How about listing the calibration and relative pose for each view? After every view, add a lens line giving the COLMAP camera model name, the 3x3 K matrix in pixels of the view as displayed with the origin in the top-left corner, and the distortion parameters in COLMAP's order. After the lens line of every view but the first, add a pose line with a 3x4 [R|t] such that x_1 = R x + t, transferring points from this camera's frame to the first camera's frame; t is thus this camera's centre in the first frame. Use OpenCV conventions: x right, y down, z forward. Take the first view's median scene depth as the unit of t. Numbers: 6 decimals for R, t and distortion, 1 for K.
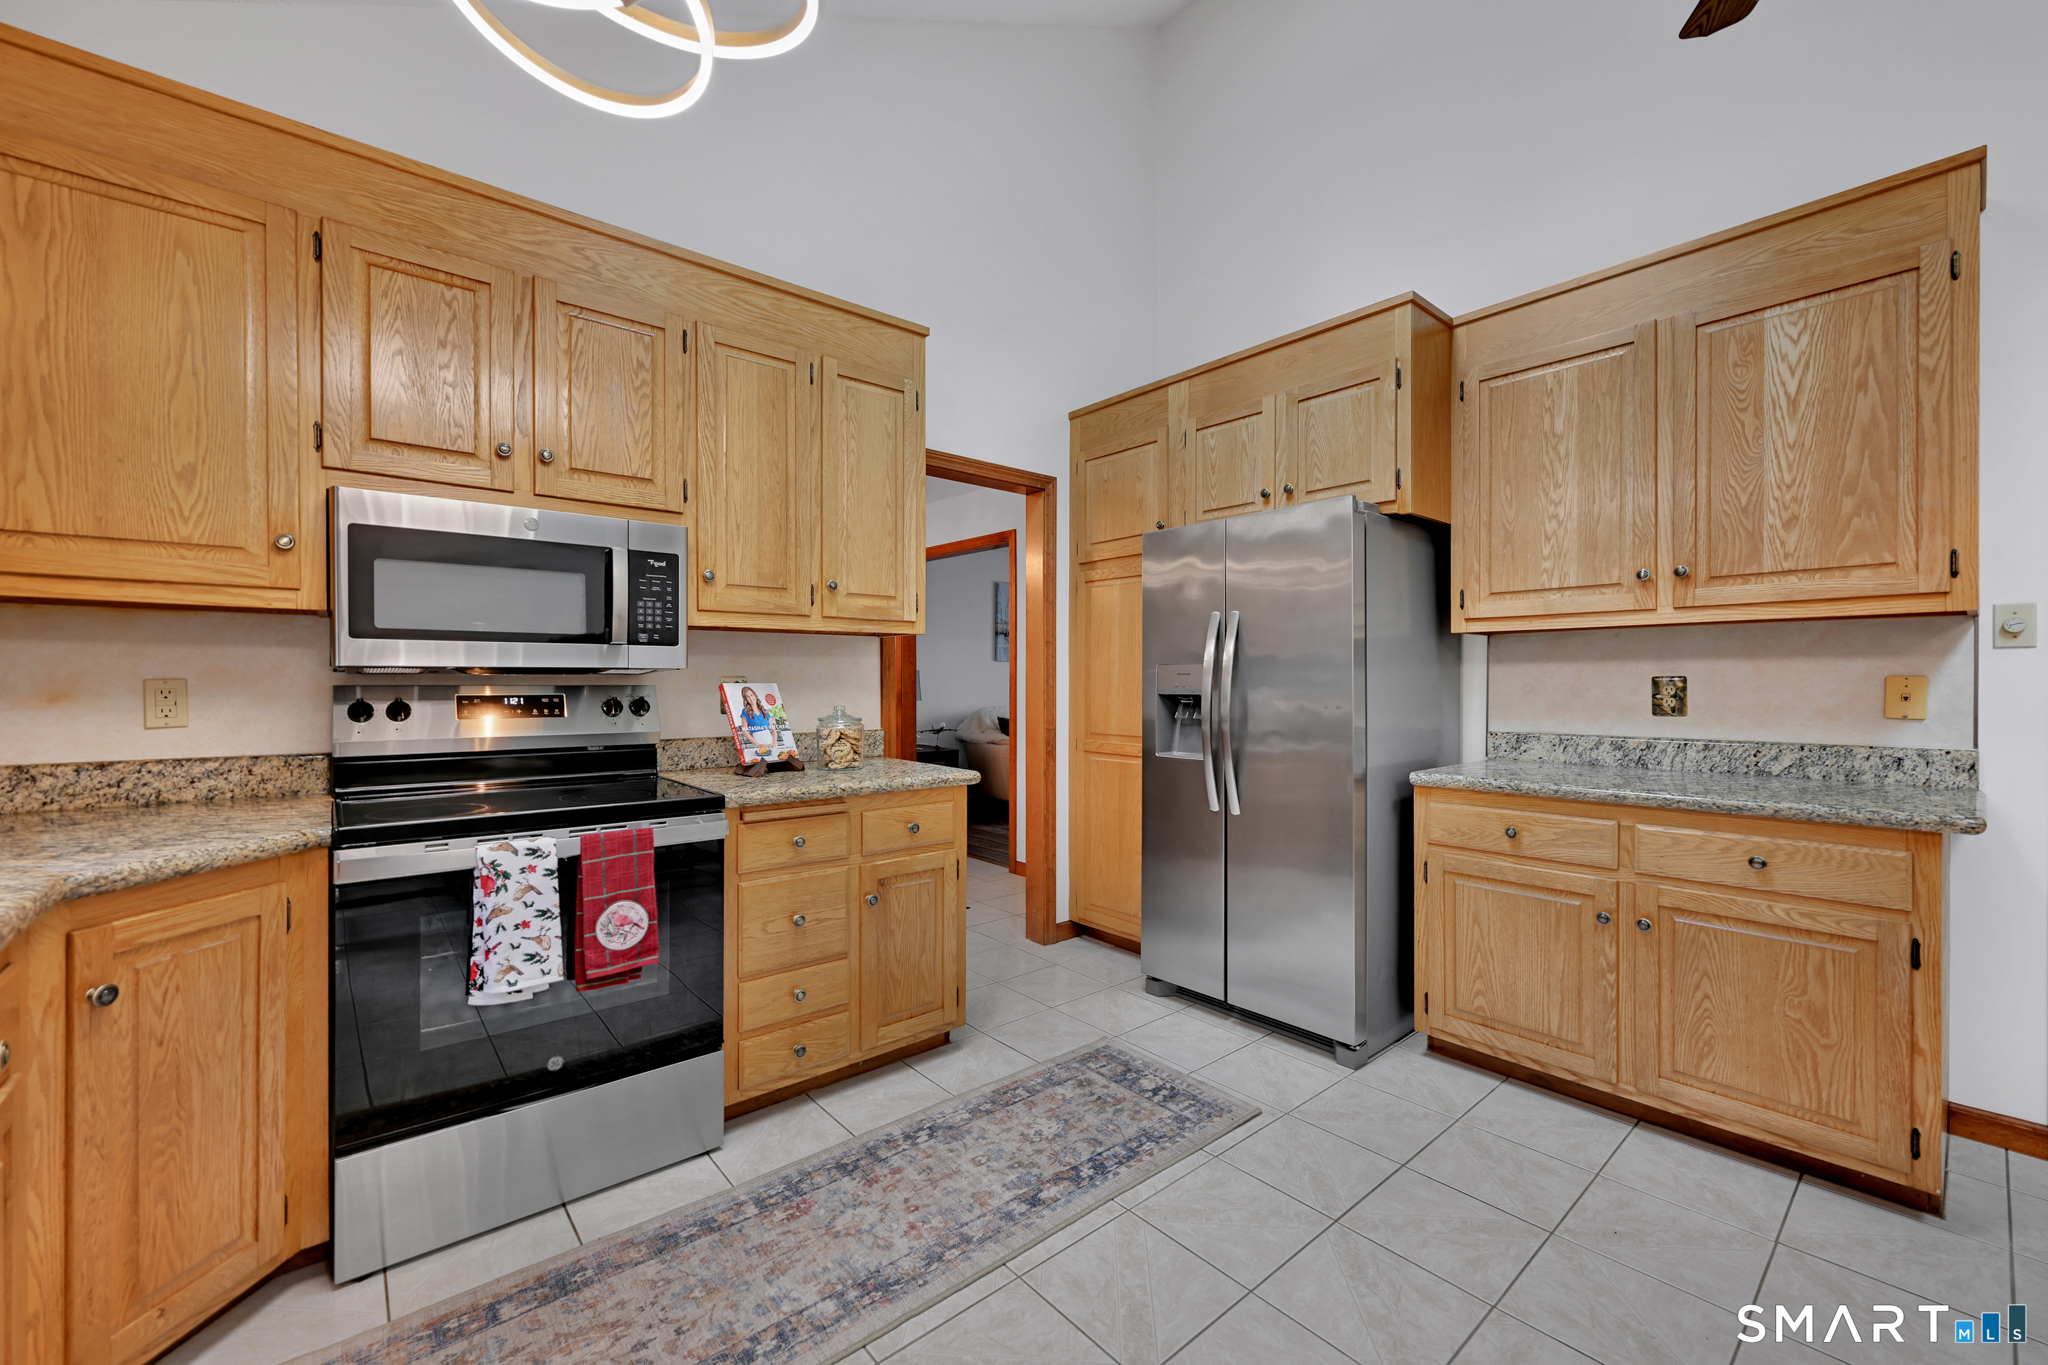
lens RADIAL K [[812.5, 0, 1029.0], [0, 812.5, 685.4], [0, 0, 1]] dist [-0.002348, 0.000209]
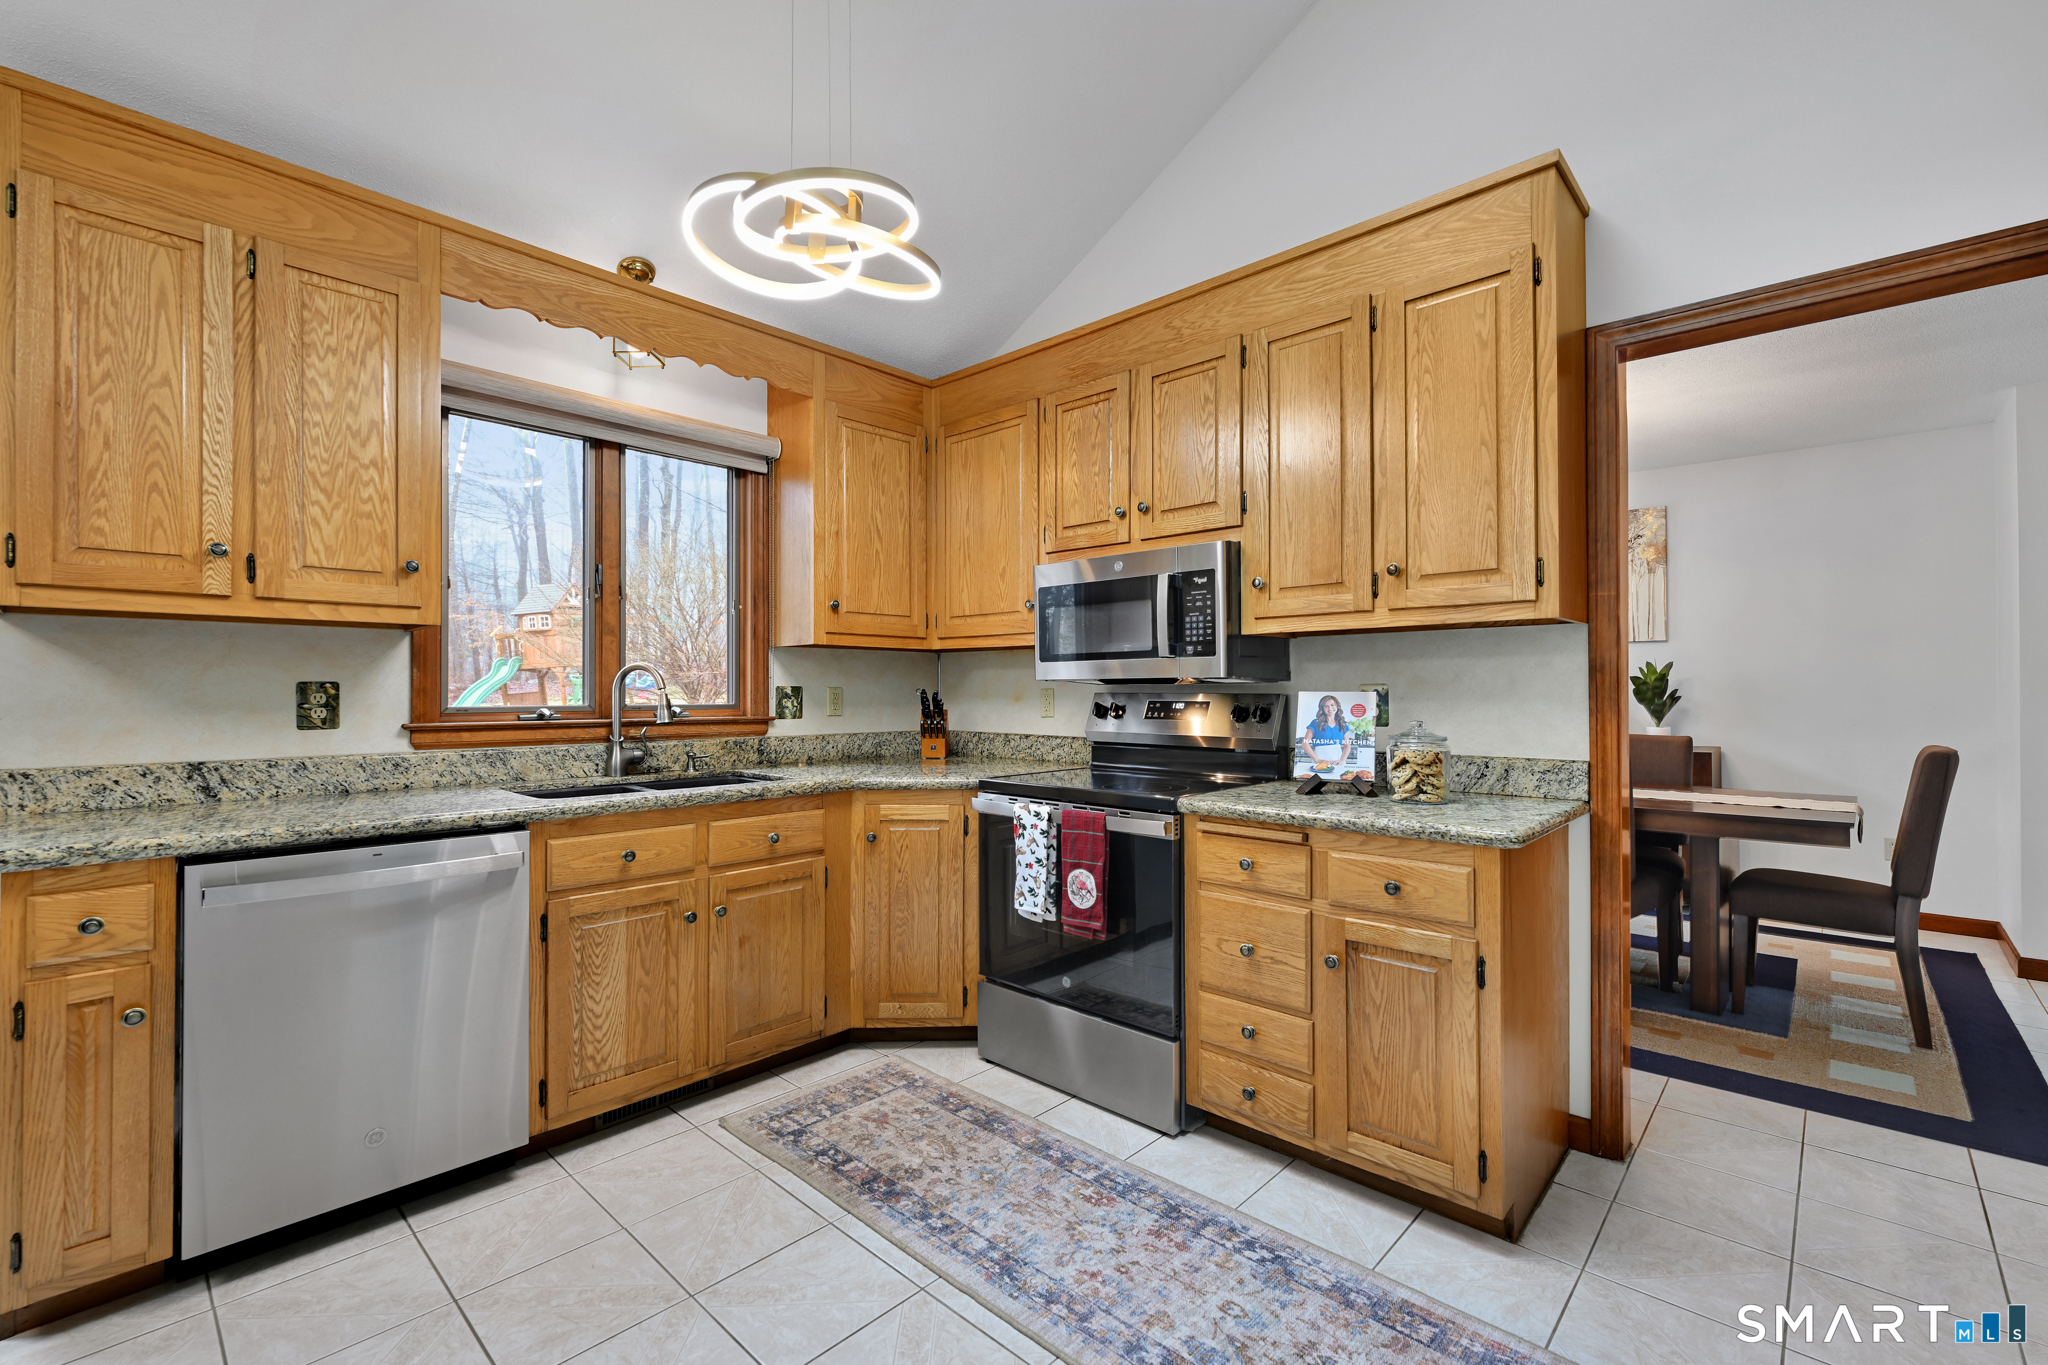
lens RADIAL K [[882.2, 0, 1027.2], [0, 882.2, 684.4], [0, 0, 1]] dist [-0.002362, -0.000033]
pose [[0.117310, -0.008120, -0.993062, 0.722472], [-0.004557, 0.999952, -0.008714, -0.000734], [0.993085, 0.005547, 0.117267, 0.675736]]
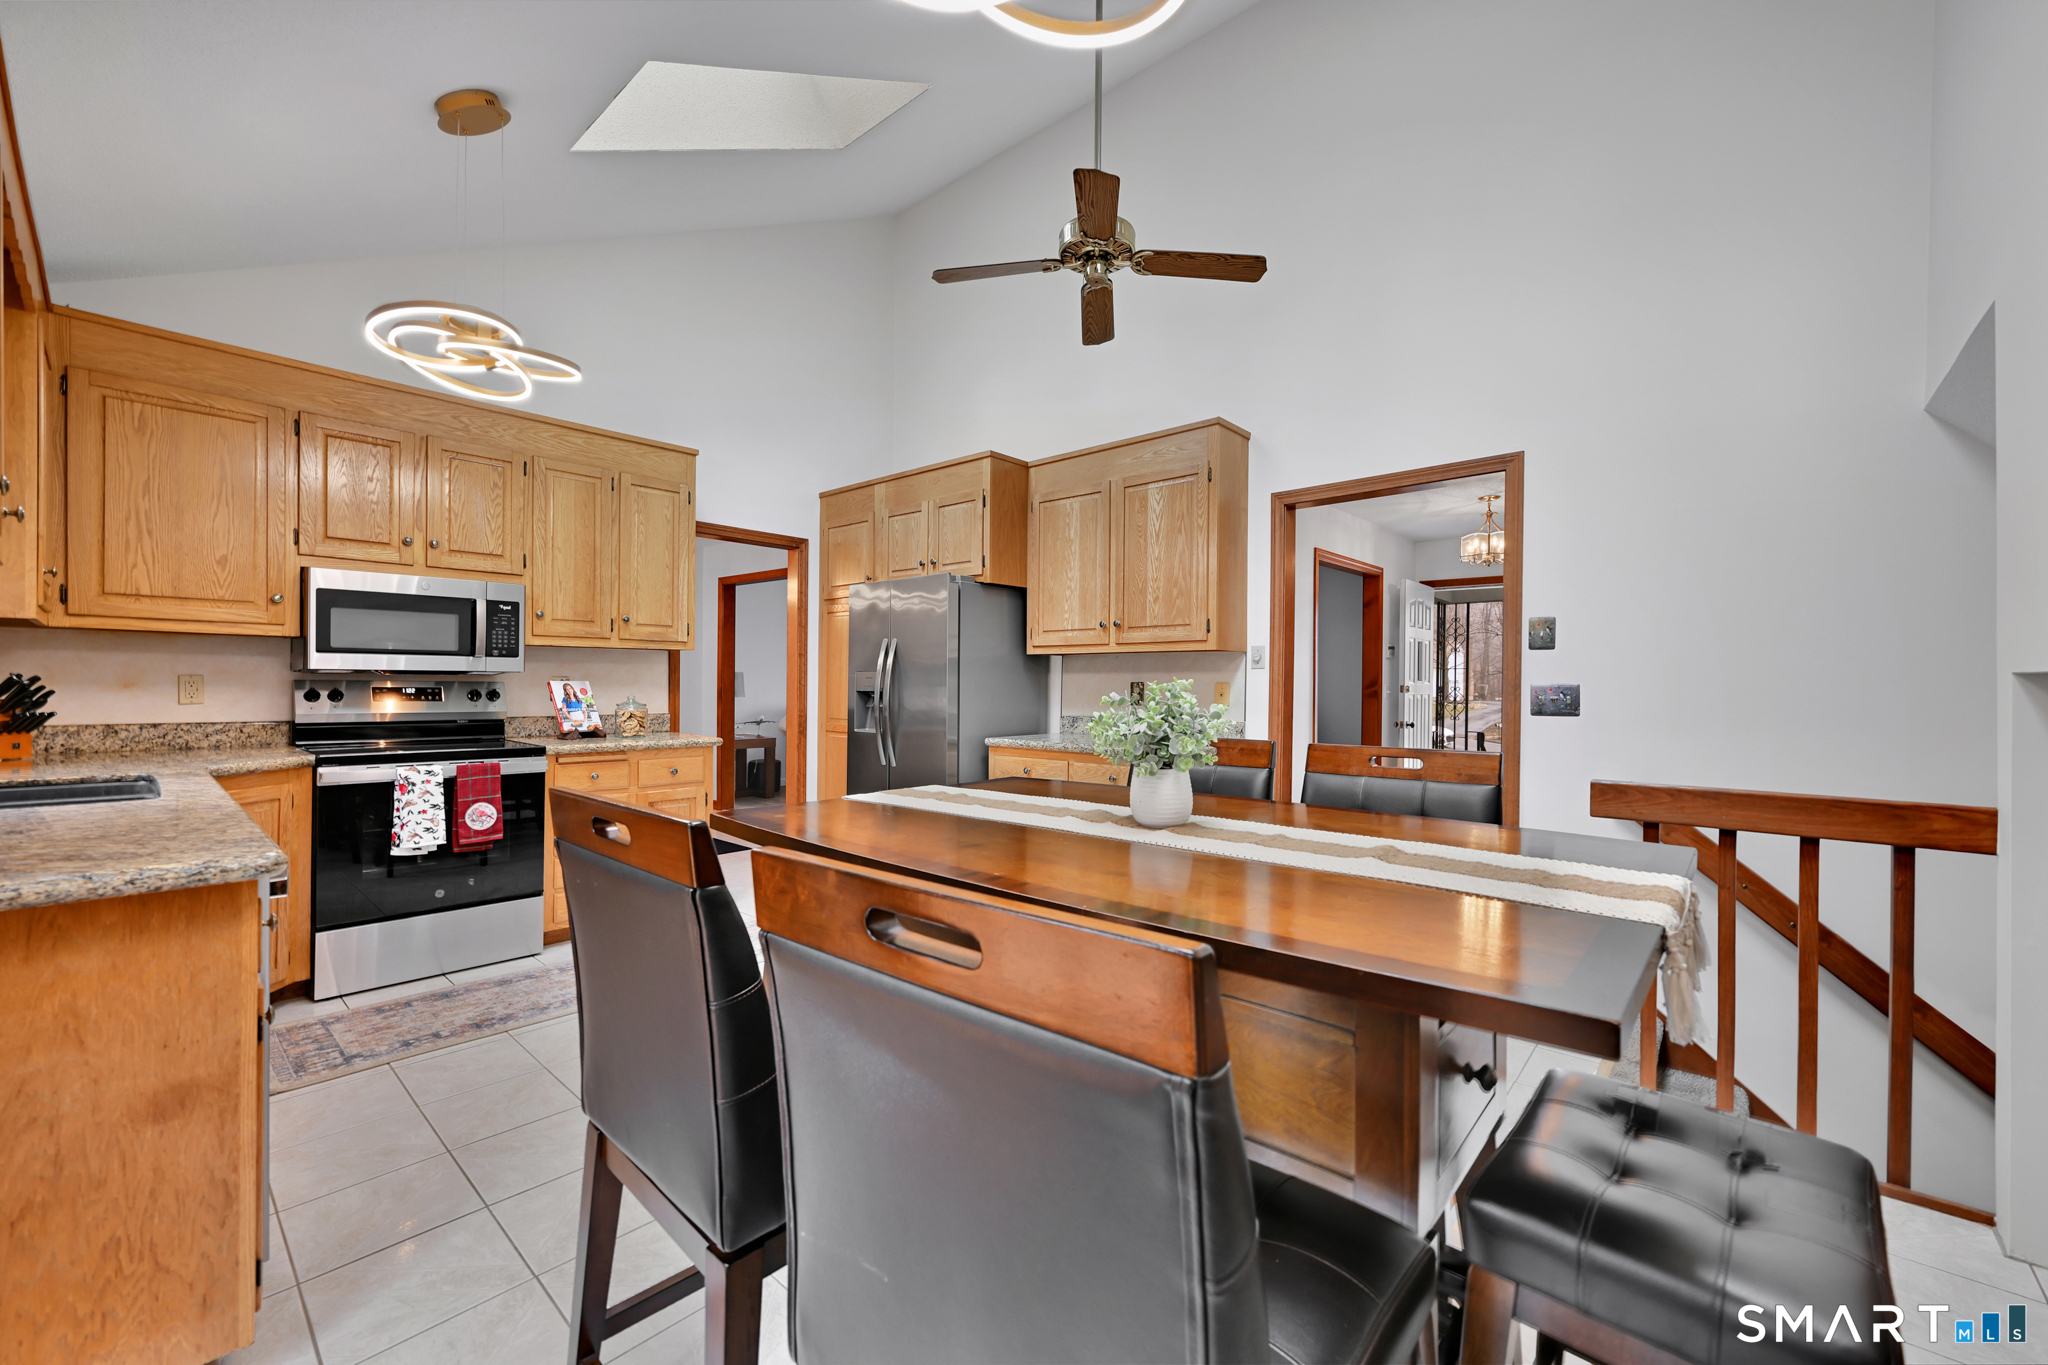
lens RADIAL K [[812.5, 0, 1018.3], [0, 812.5, 686.7], [0, 0, 1]] dist [-0.002348, 0.000209]
pose [[0.992301, 0.008663, 0.123549, 0.395825], [-0.008521, 0.999962, -0.001677, 0.004054], [-0.123559, 0.000612, 0.992337, -0.809504]]
